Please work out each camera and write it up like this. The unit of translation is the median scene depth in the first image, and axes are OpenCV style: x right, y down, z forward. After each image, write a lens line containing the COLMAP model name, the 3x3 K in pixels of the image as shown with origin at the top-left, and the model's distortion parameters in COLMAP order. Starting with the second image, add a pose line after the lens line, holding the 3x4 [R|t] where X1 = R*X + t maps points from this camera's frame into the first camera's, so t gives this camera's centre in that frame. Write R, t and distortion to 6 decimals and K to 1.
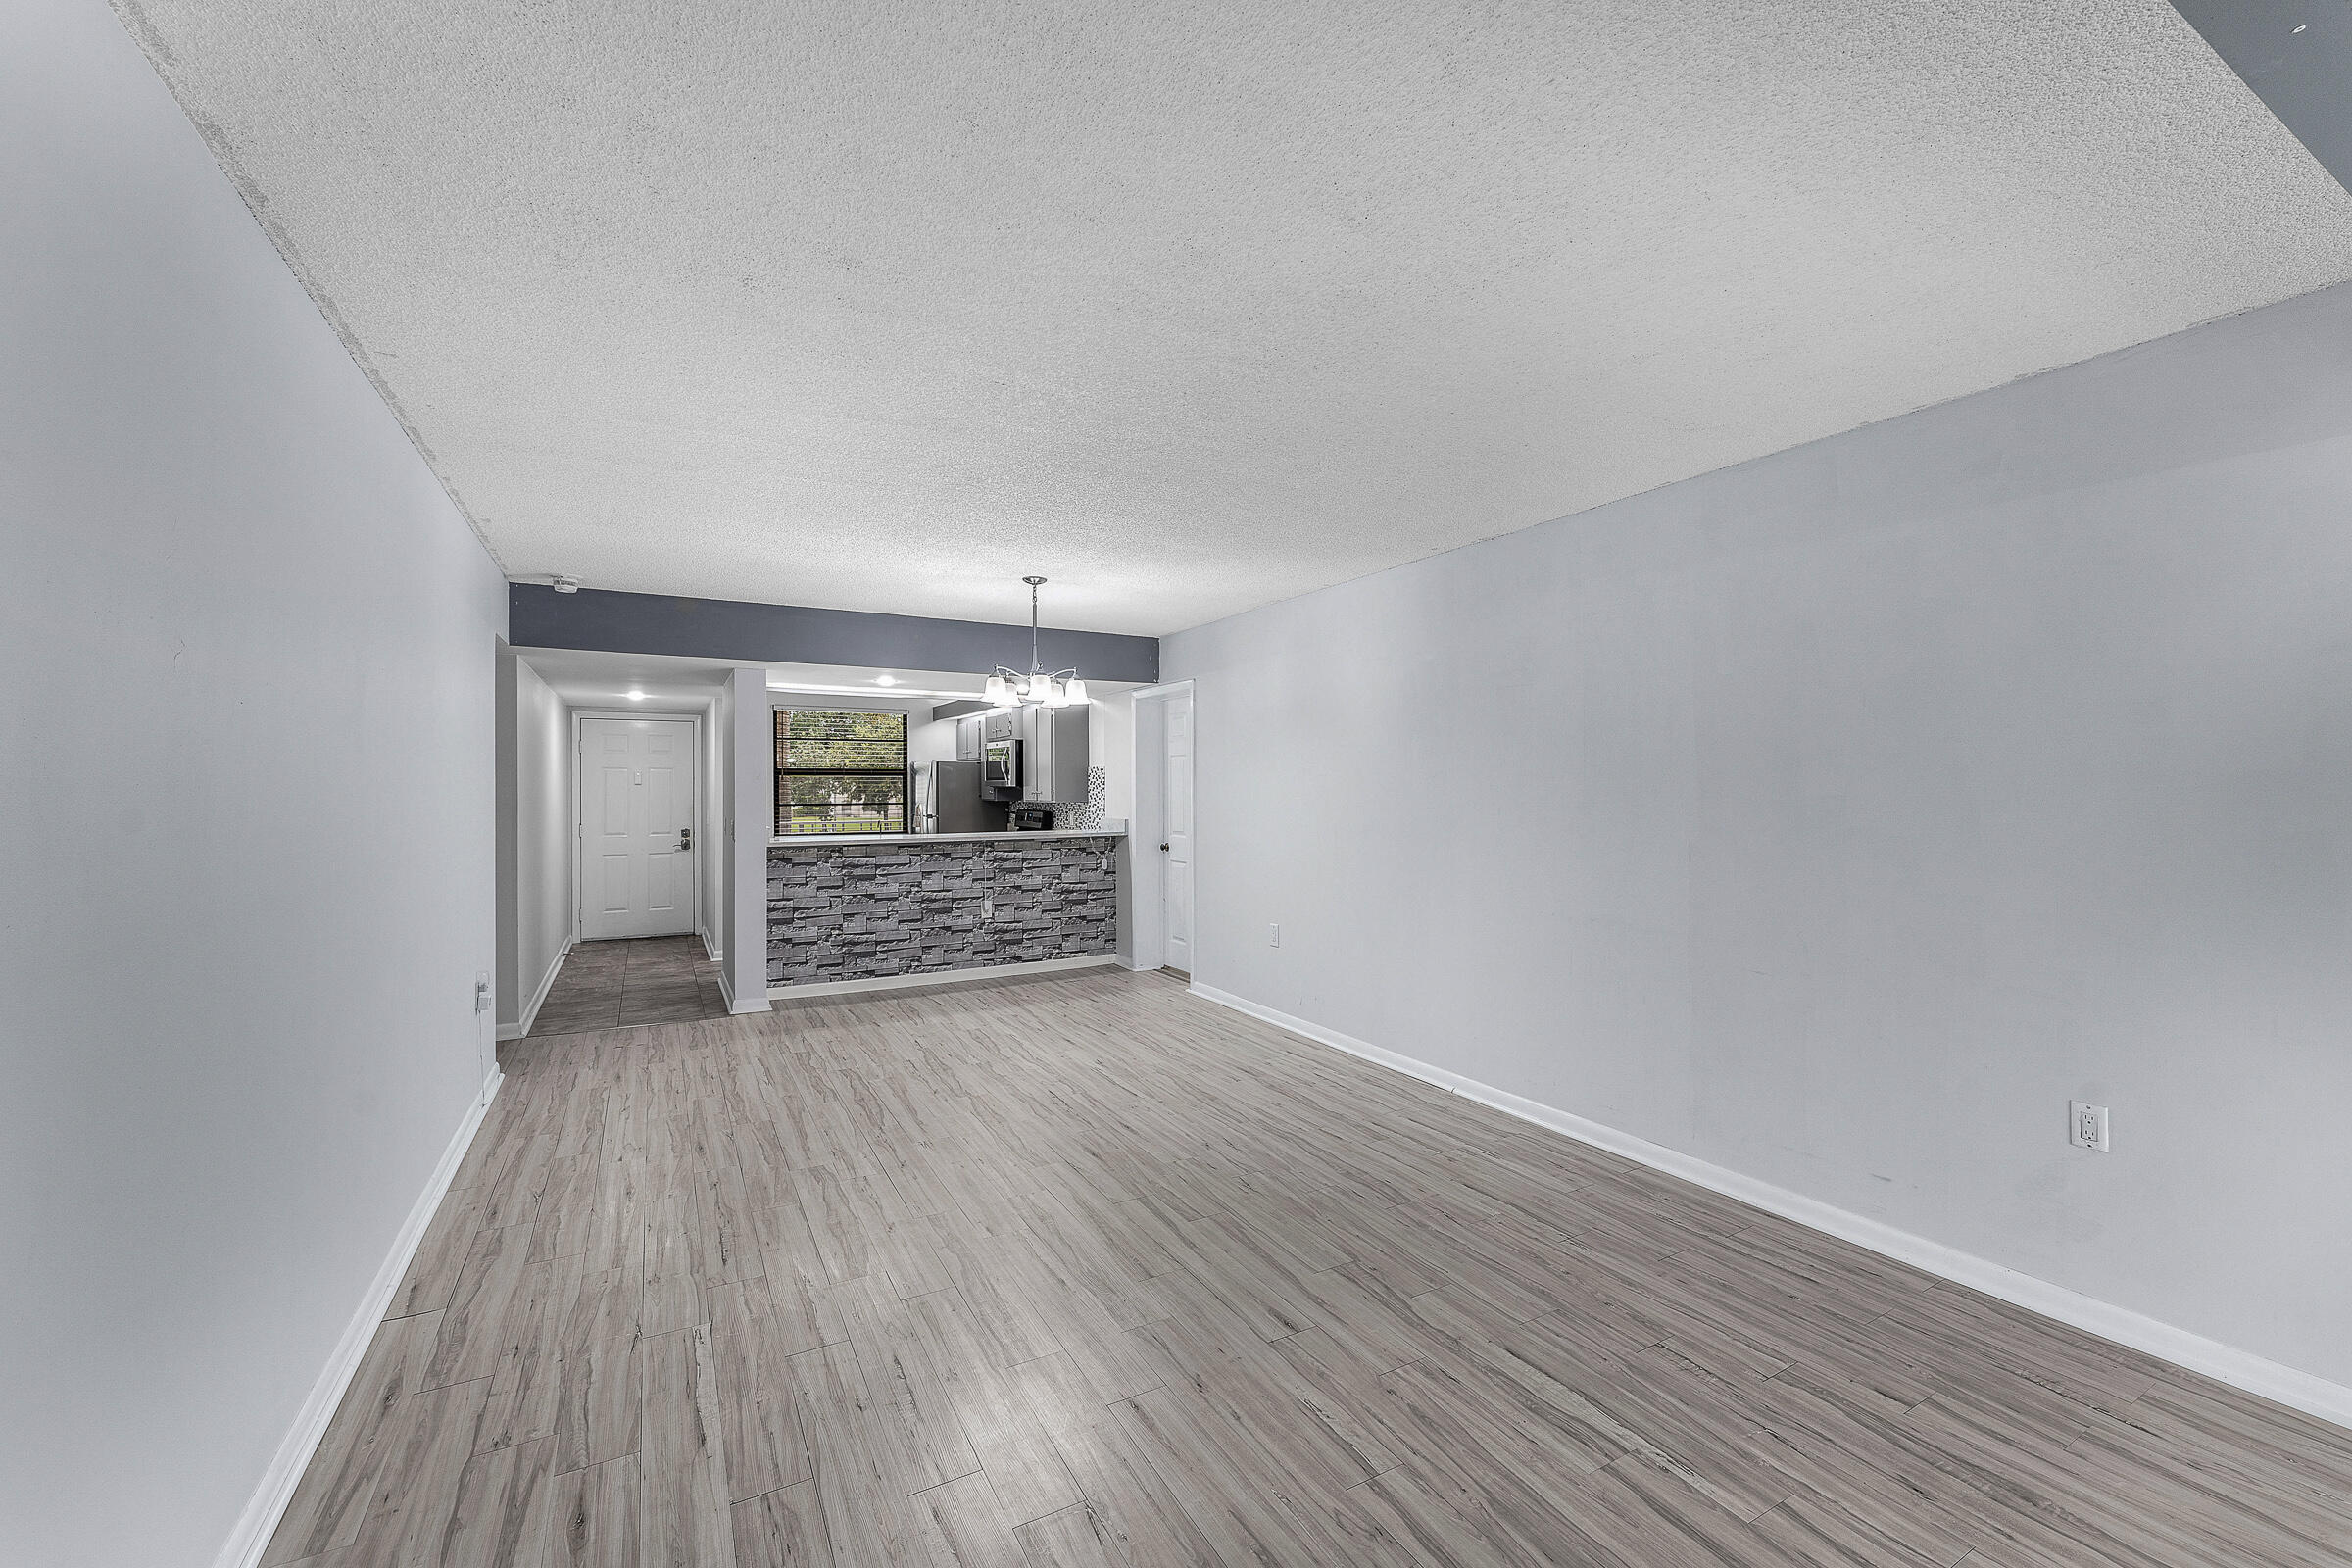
lens RADIAL K [[945.1, 0, 1173.4], [0, 945.1, 775.3], [0, 0, 1]] dist [-0.001180, -0.000235]
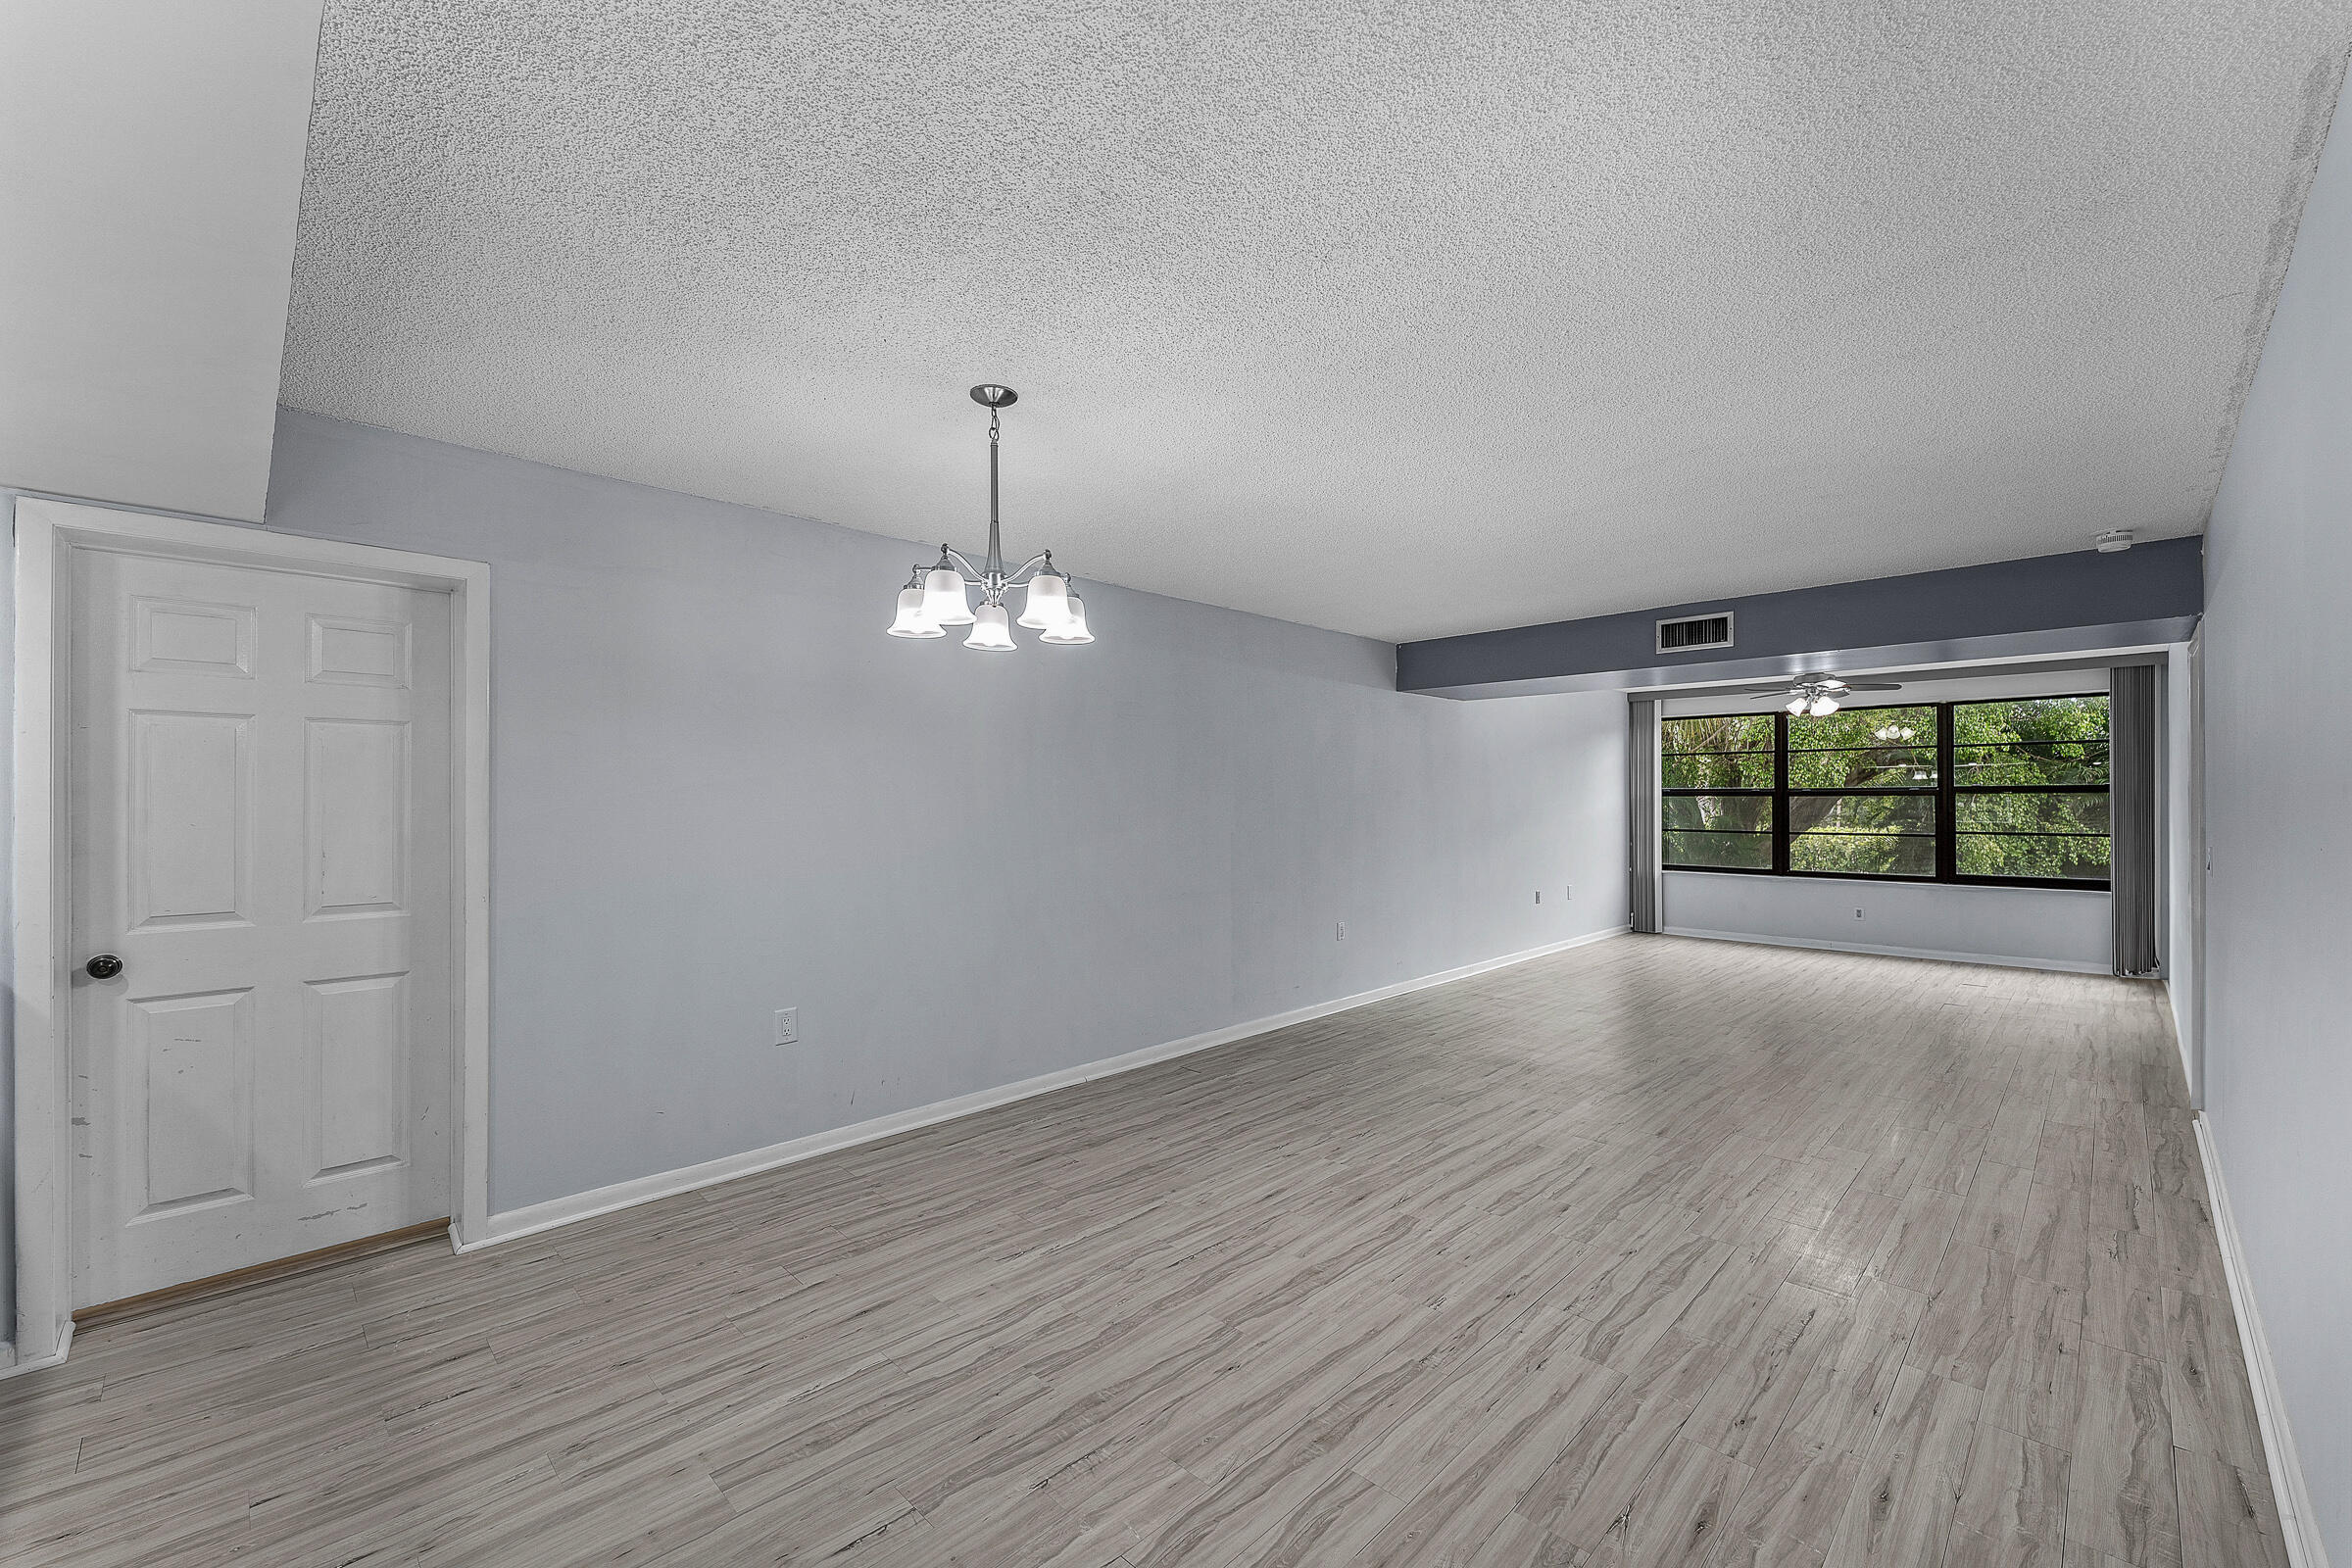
lens RADIAL K [[944.0, 0, 1181.5], [0, 944.0, 791.6], [0, 0, 1]] dist [0.000324, -0.000297]
pose [[-0.279655, 0.011679, 0.960029, -0.511451], [-0.009834, 0.999839, -0.015028, 0.013081], [-0.960050, -0.013644, -0.279495, 0.796186]]
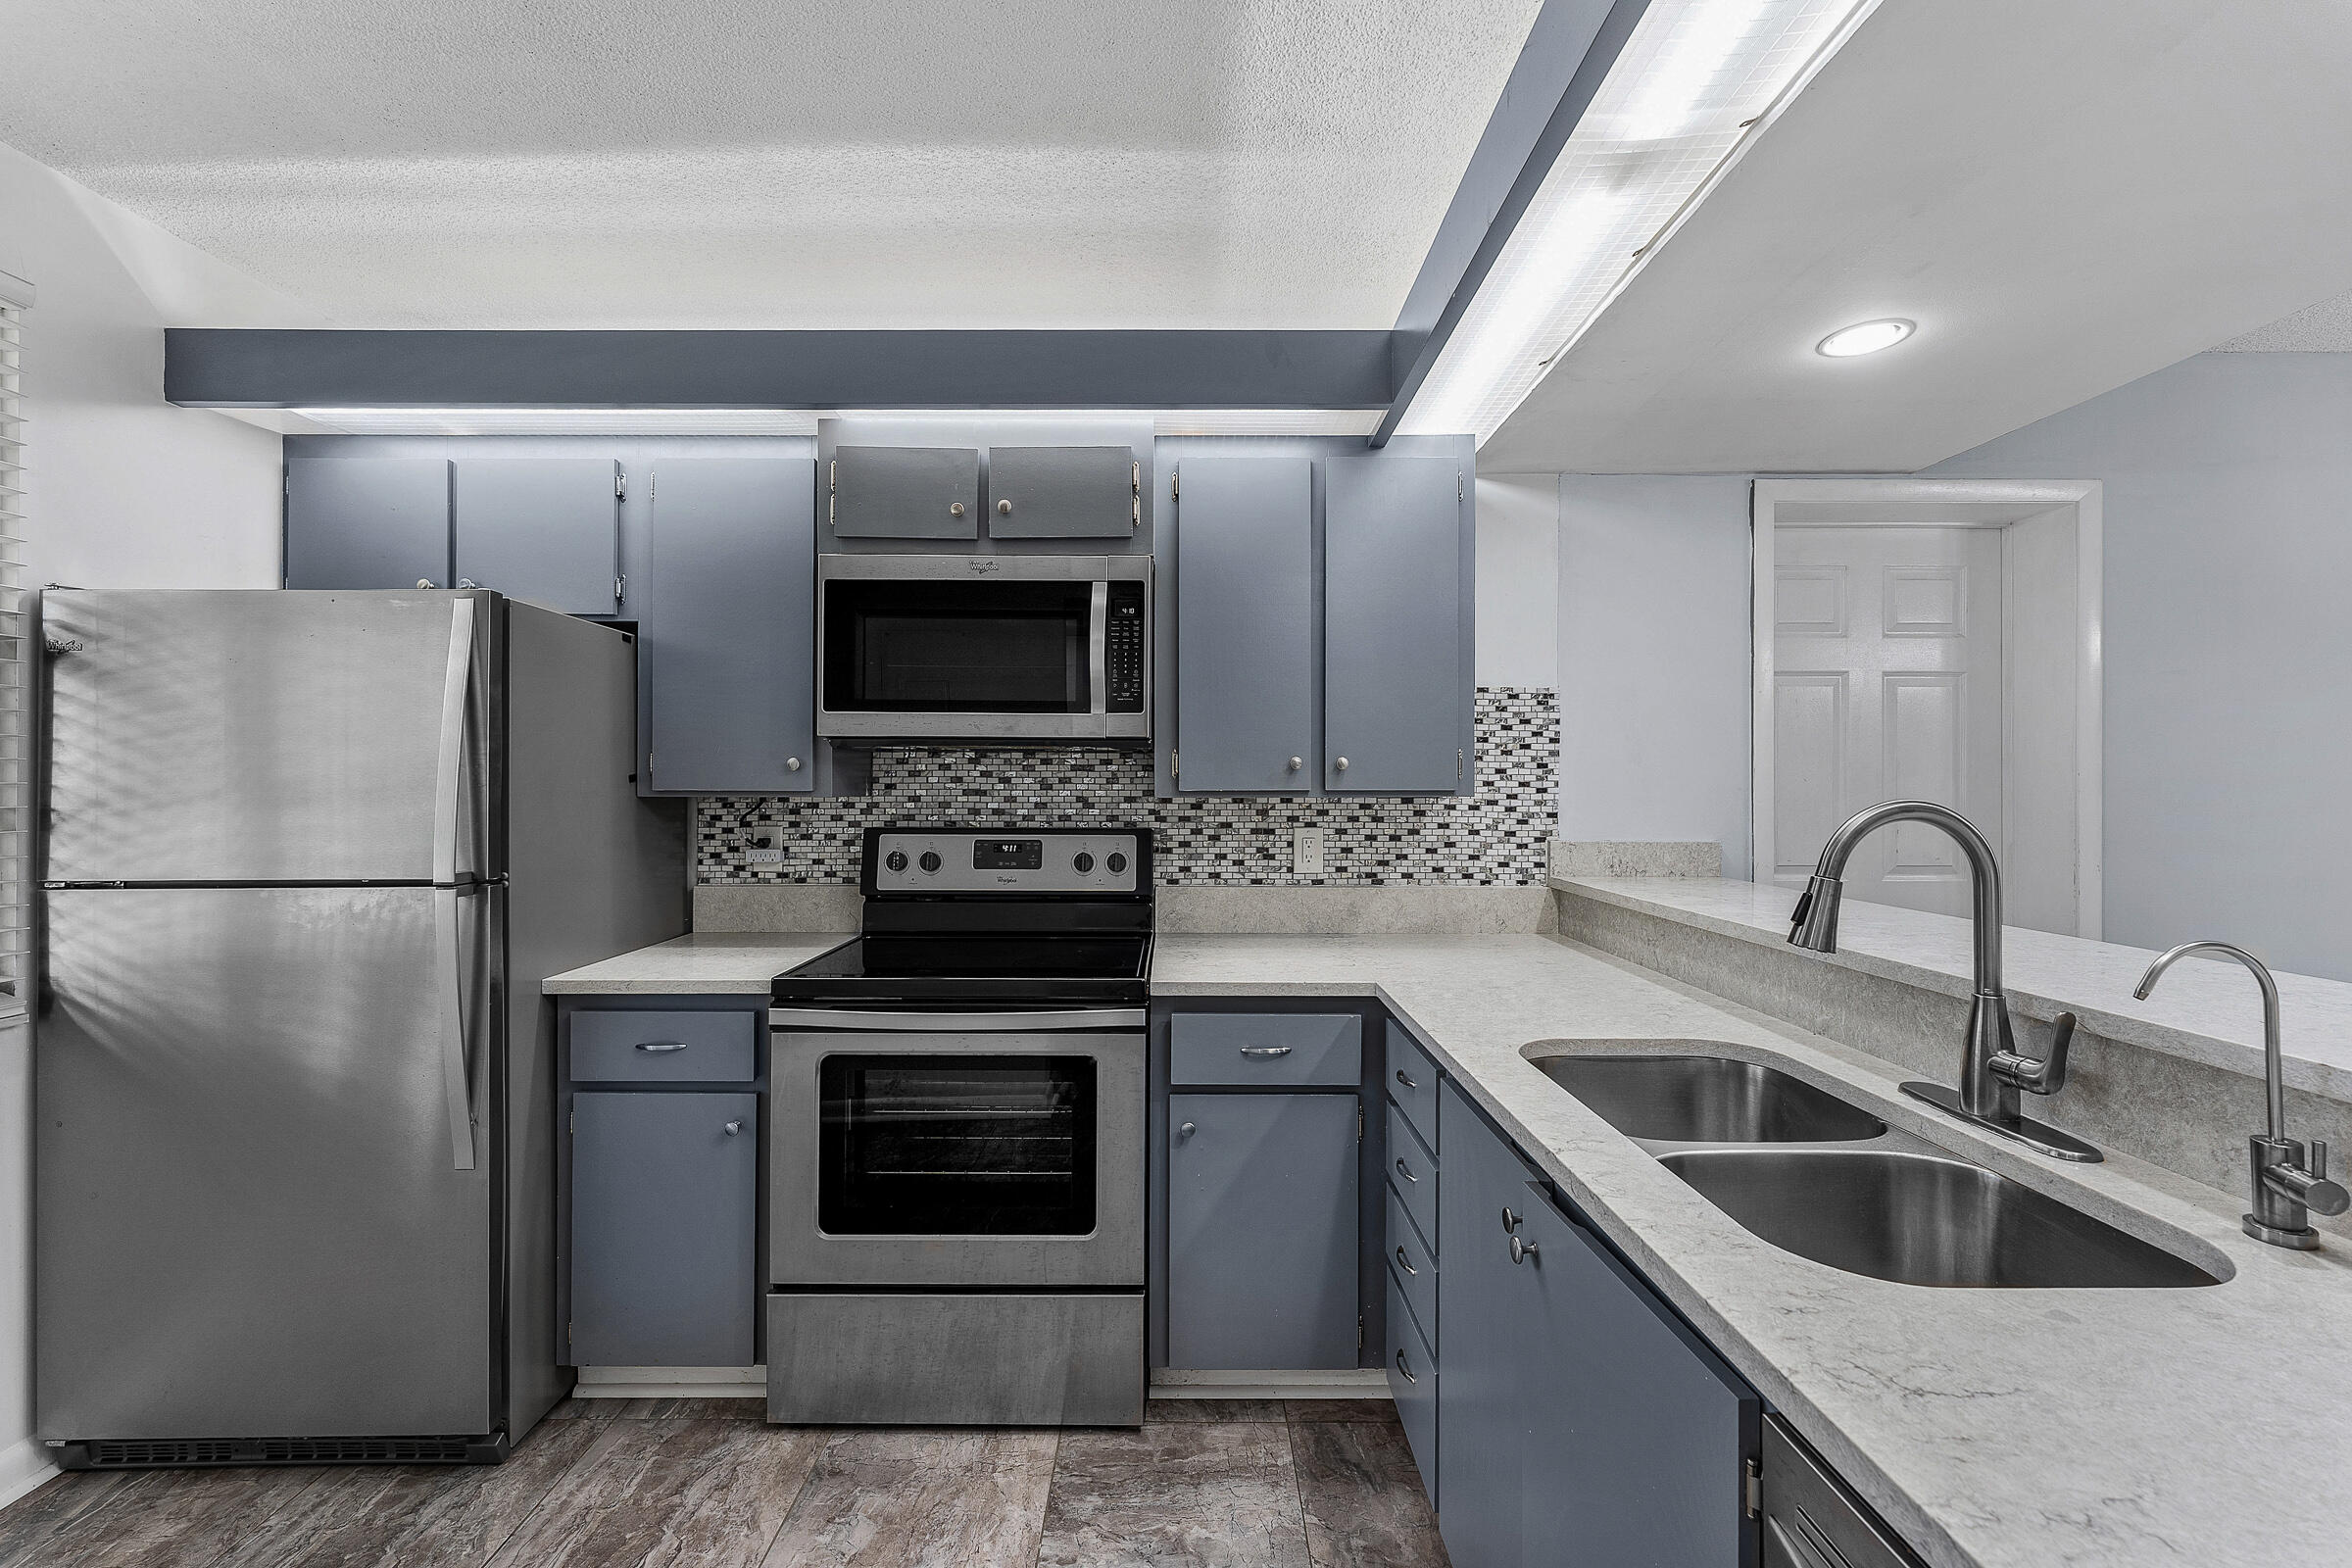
lens RADIAL K [[960.4, 0, 1175.6], [0, 960.4, 780.7], [0, 0, 1]] dist [-0.000235, -0.000212]
pose [[0.483179, 0.010890, 0.875454, -0.516955], [-0.012753, 0.999904, -0.005399, 0.032203], [-0.875428, -0.008556, 0.483272, 1.136245]]
